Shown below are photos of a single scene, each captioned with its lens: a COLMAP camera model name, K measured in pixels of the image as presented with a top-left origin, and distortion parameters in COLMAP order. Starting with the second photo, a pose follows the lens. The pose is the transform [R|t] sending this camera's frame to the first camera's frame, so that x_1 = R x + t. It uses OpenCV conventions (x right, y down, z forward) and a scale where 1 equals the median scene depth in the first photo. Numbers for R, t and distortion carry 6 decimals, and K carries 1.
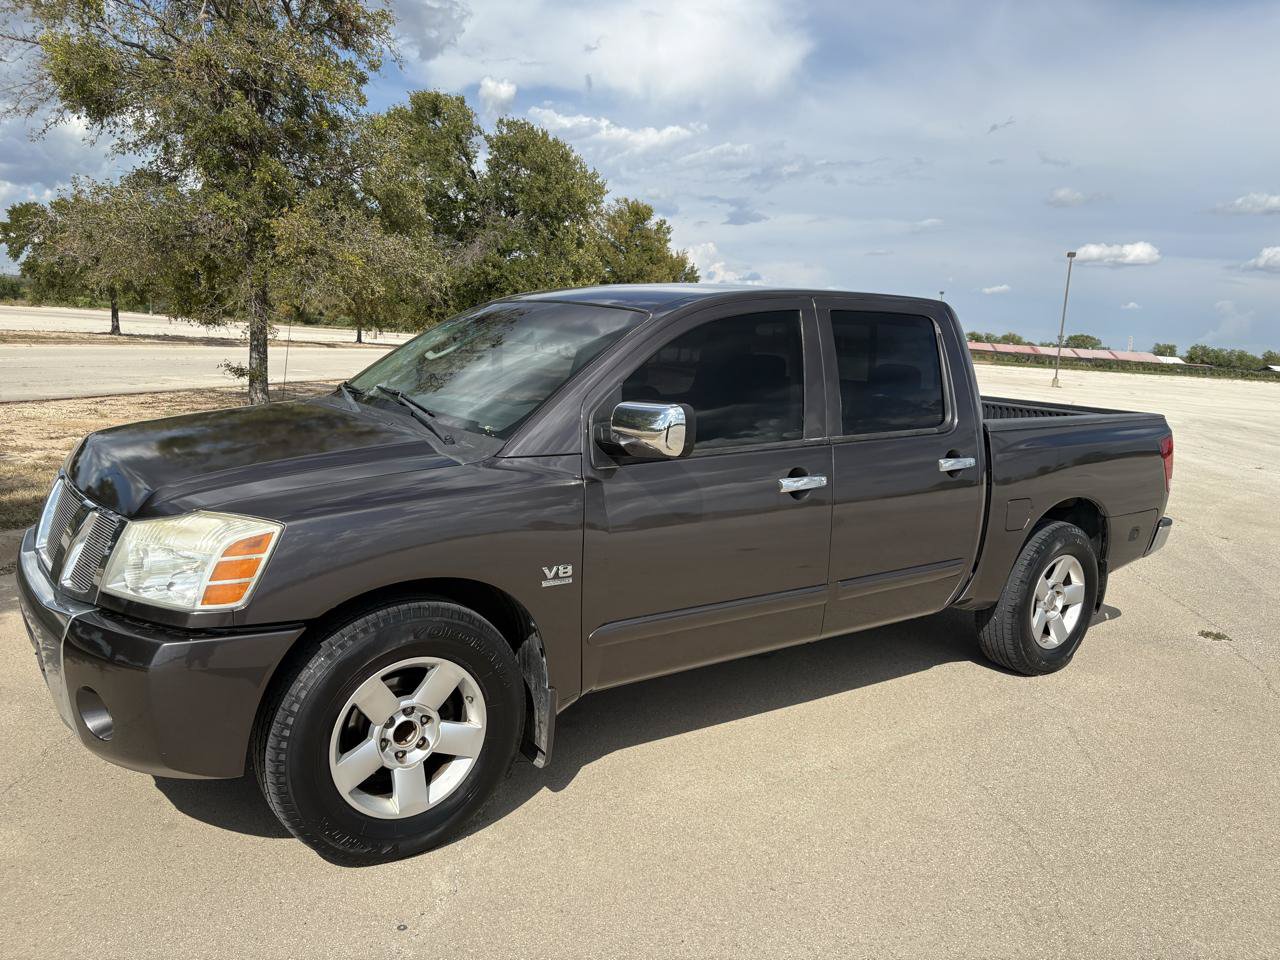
lens RADIAL K [[976.8, 0, 639.5], [0, 976.8, 485.5], [0, 0, 1]] dist [0.032944, -0.040315]
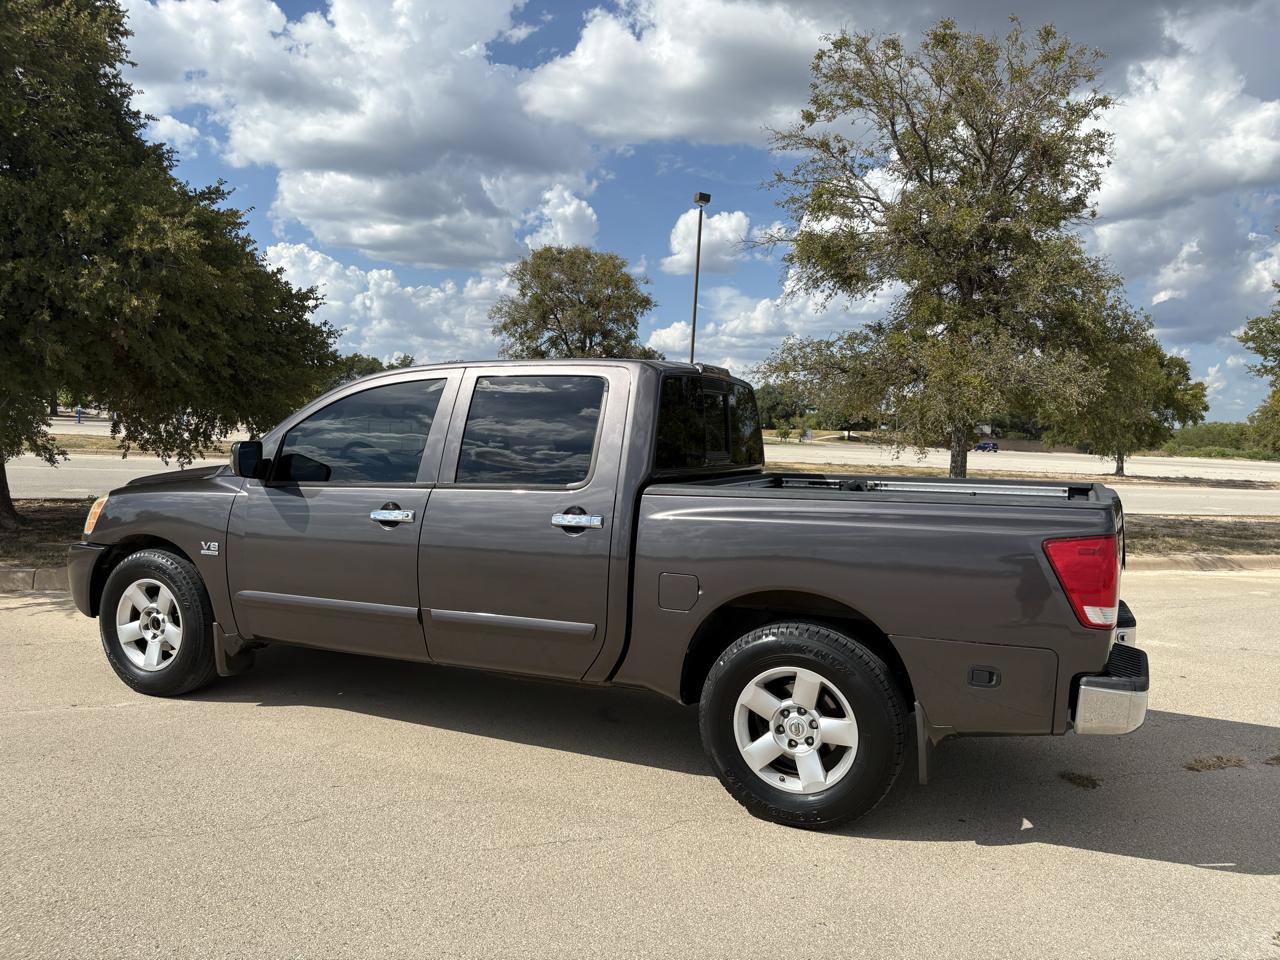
lens RADIAL K [[976.8, 0, 638.6], [0, 976.8, 484.2], [0, 0, 1]] dist [0.032944, -0.040315]
pose [[0.486603, 0.007458, -0.873592, 1.159609], [-0.141378, 0.987455, -0.070320, 0.001165], [0.862108, 0.157725, 0.481552, 0.562796]]
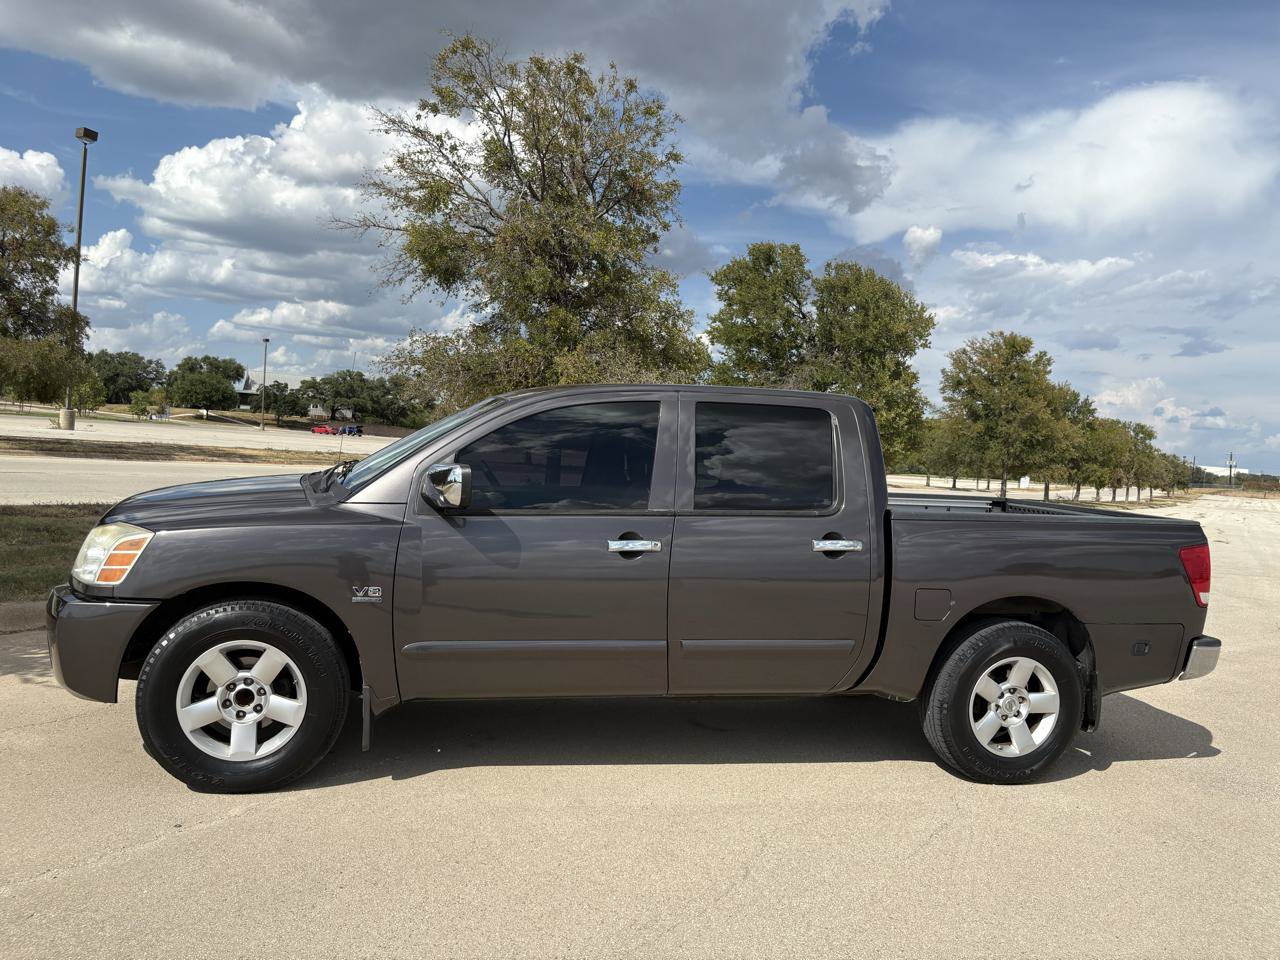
lens RADIAL K [[976.8, 0, 639.3], [0, 976.8, 487.1], [0, 0, 1]] dist [0.032944, -0.040315]
pose [[0.915972, 0.019942, -0.400746, 0.529575], [-0.074932, 0.989695, -0.122021, 0.057555], [0.394183, 0.141797, 0.908027, -0.042083]]
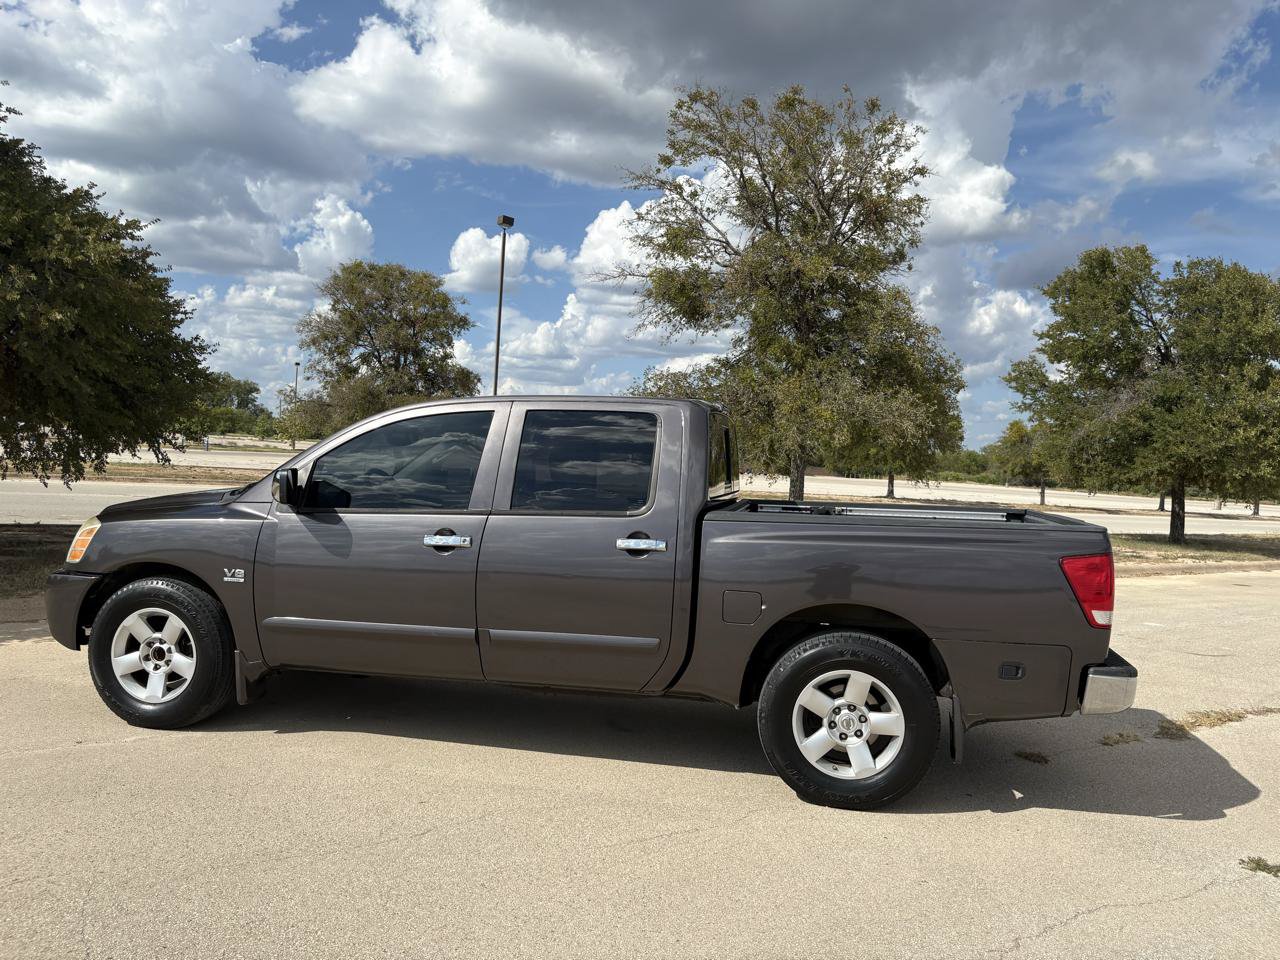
lens RADIAL K [[976.8, 0, 638.7], [0, 976.8, 485.1], [0, 0, 1]] dist [0.032944, -0.040315]
pose [[0.669957, -0.006849, -0.742368, 1.075439], [-0.122887, 0.985140, -0.119990, 0.040126], [0.732159, 0.171616, 0.659160, 0.276780]]
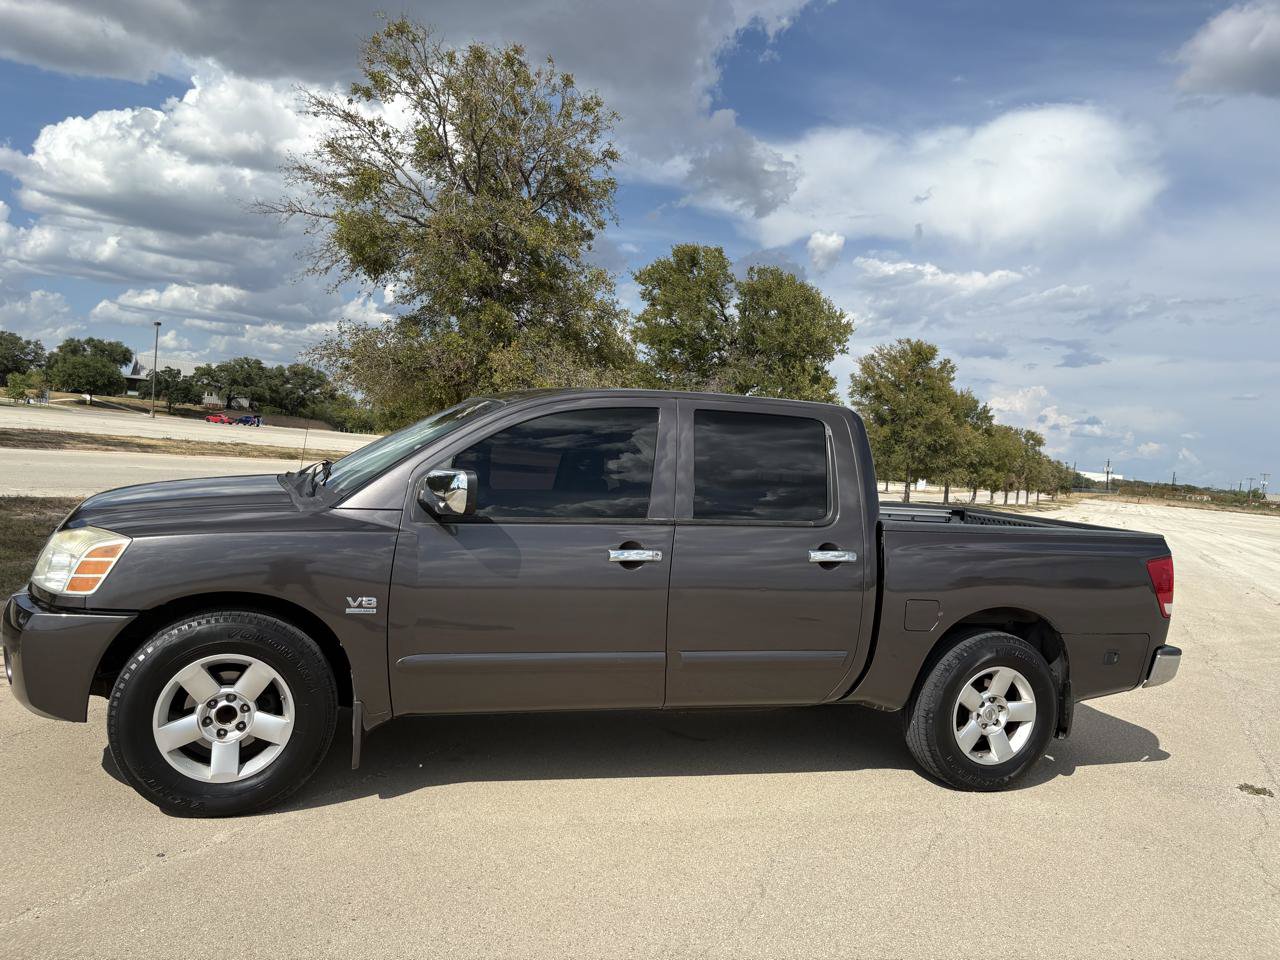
lens RADIAL K [[976.8, 0, 641.0], [0, 976.8, 484.3], [0, 0, 1]] dist [0.032944, -0.040315]
pose [[0.950483, 0.034784, -0.308823, 0.434364], [-0.078110, 0.988556, -0.129059, 0.051001], [0.300800, 0.146791, 0.942323, -0.057892]]
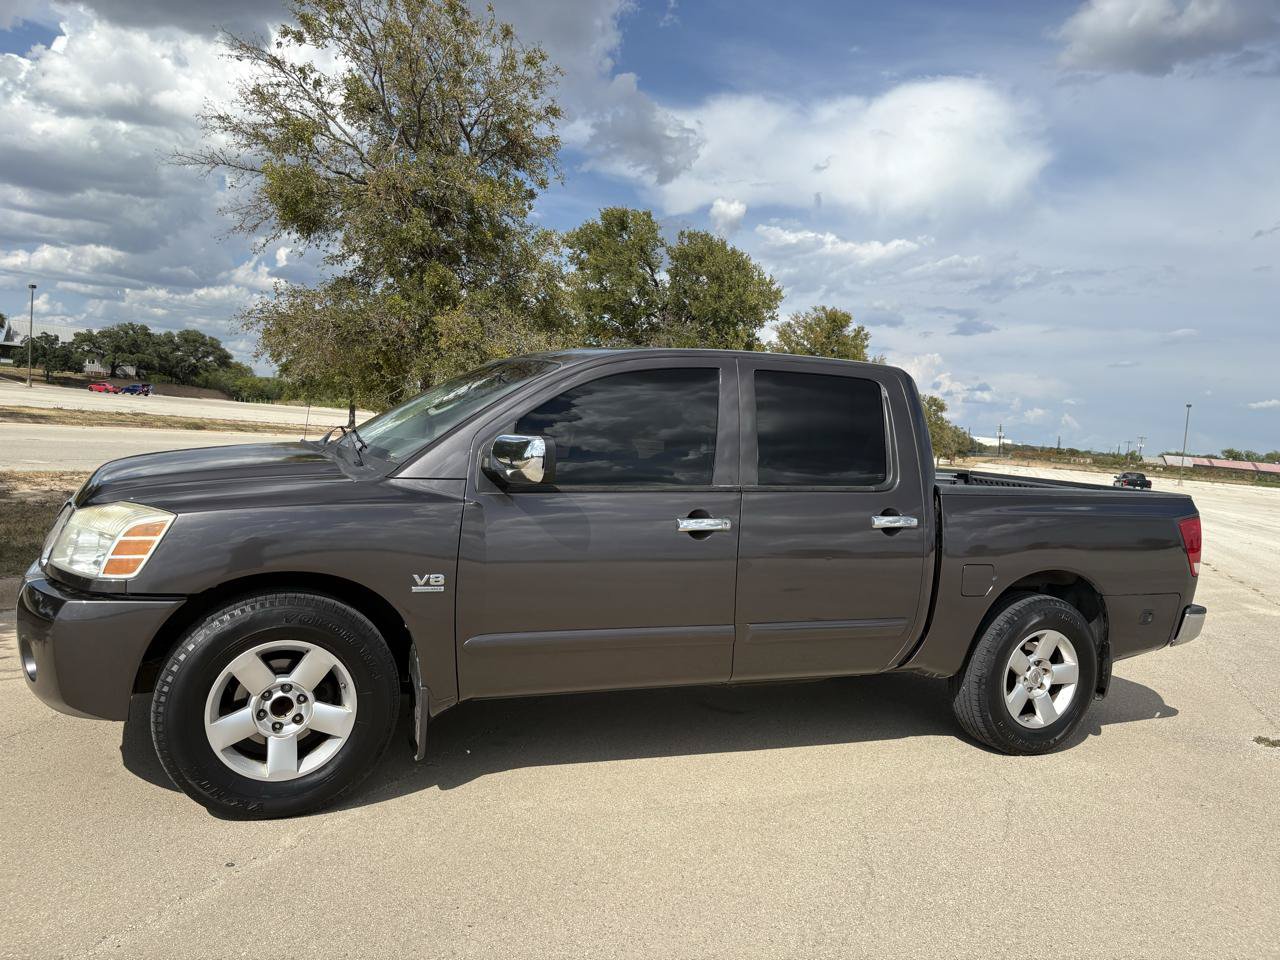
lens RADIAL K [[976.8, 0, 640.6], [0, 976.8, 486.4], [0, 0, 1]] dist [0.032944, -0.040315]
pose [[0.975887, 0.032989, -0.215770, 0.274993], [-0.055923, 0.993307, -0.101060, 0.056624], [0.210992, 0.110690, 0.971200, -0.044809]]
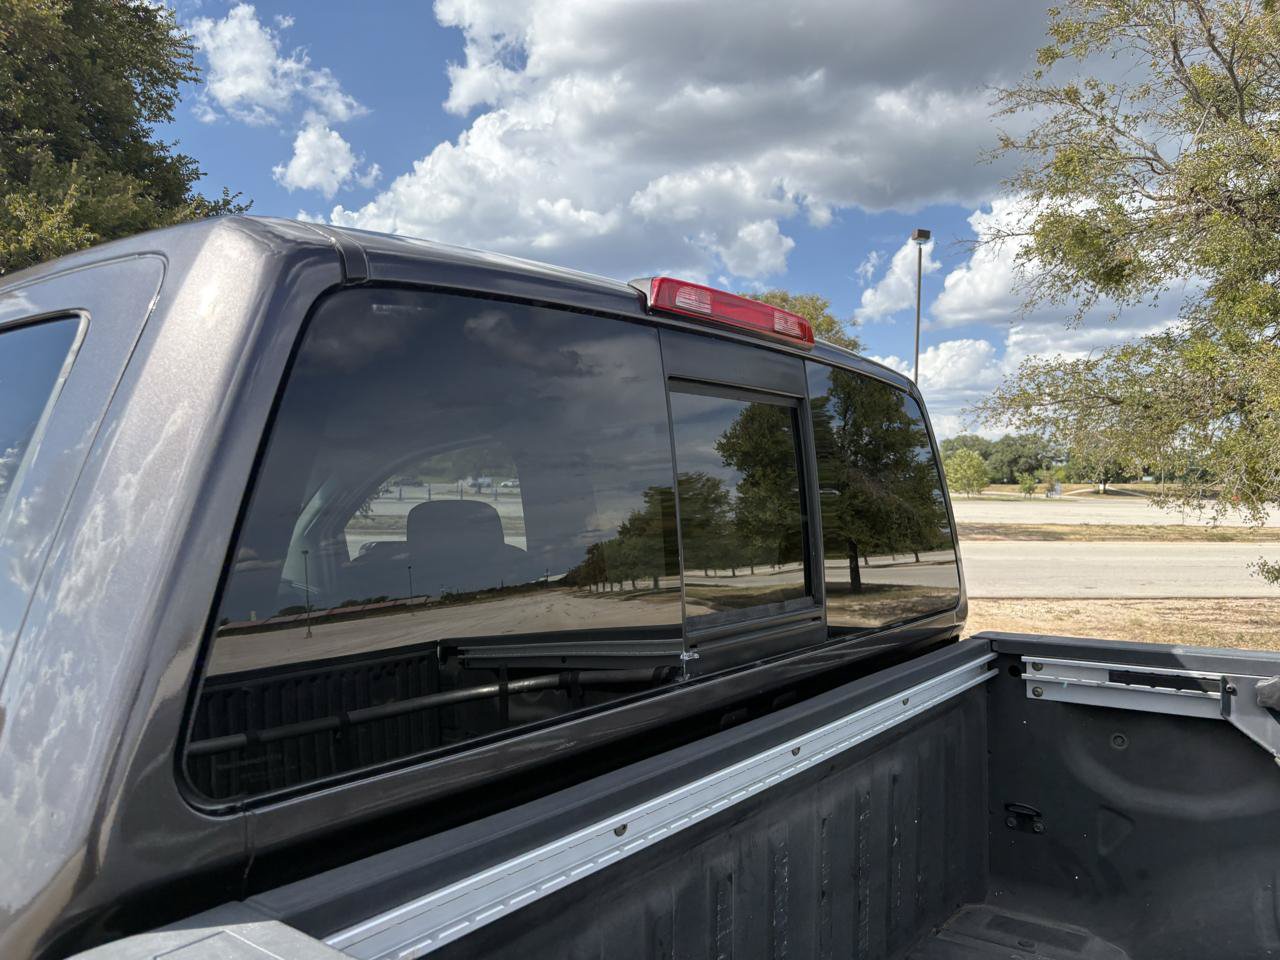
lens RADIAL K [[976.8, 0, 644.5], [0, 976.8, 486.8], [0, 0, 1]] dist [0.032944, -0.040315]
pose [[0.277945, -0.055551, -0.958989, 0.517895], [-0.140196, 0.985291, -0.097708, -0.128209], [0.950311, 0.161604, 0.266068, 1.046313]]
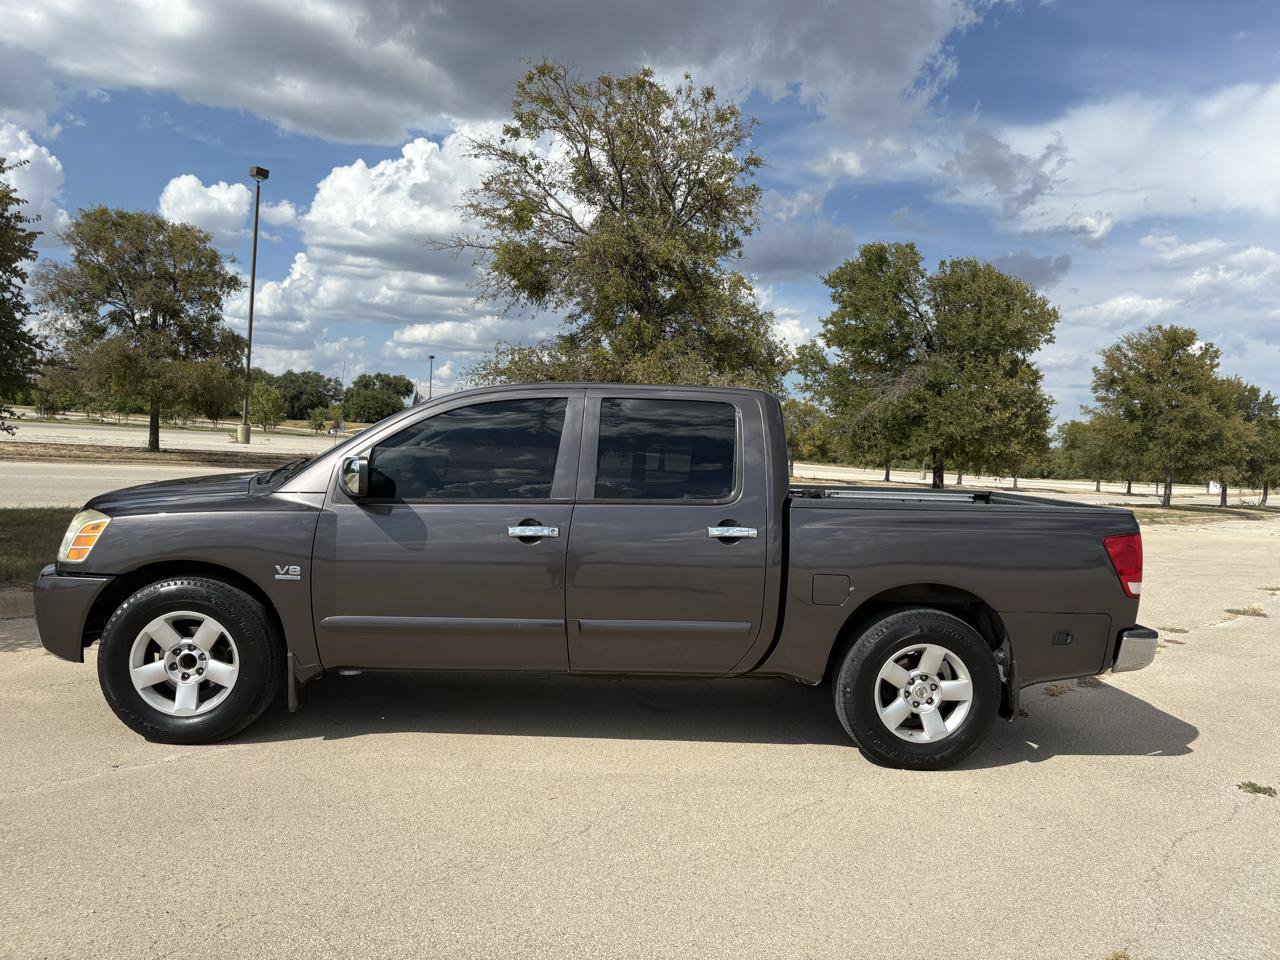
lens RADIAL K [[976.8, 0, 638.3], [0, 976.8, 484.4], [0, 0, 1]] dist [0.032944, -0.040315]
pose [[0.840096, 0.009587, -0.542353, 0.800252], [-0.088640, 0.988830, -0.119822, 0.063201], [0.535146, 0.148736, 0.831562, 0.023901]]
